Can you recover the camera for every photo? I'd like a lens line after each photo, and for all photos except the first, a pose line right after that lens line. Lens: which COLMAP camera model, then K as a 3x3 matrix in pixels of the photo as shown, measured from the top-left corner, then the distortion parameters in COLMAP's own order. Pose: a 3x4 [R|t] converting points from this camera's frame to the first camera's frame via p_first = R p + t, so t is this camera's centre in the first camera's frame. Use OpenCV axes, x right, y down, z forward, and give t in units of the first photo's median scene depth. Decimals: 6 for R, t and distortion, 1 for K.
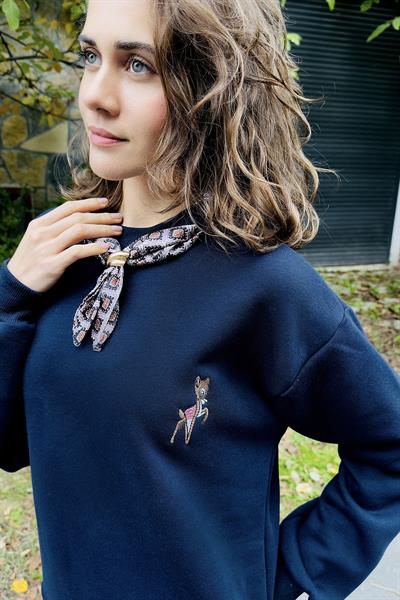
lens RADIAL K [[500.8, 0, 200.0], [0, 500.8, 300.0], [0, 0, 1]] dist [-0.036031, -0.003791]
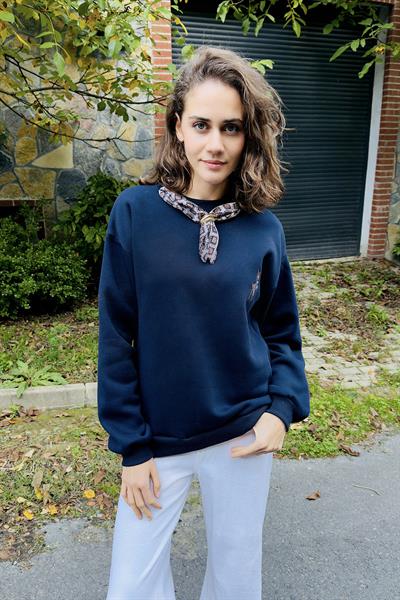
lens RADIAL K [[502.6, 0, 200.0], [0, 502.6, 300.0], [0, 0, 1]] dist [-0.002265, -0.006754]
pose [[0.998000, -0.048801, 0.040172, -0.040793], [0.049517, 0.998628, -0.017024, 0.040520], [-0.039287, 0.018979, 0.999048, -0.157837]]
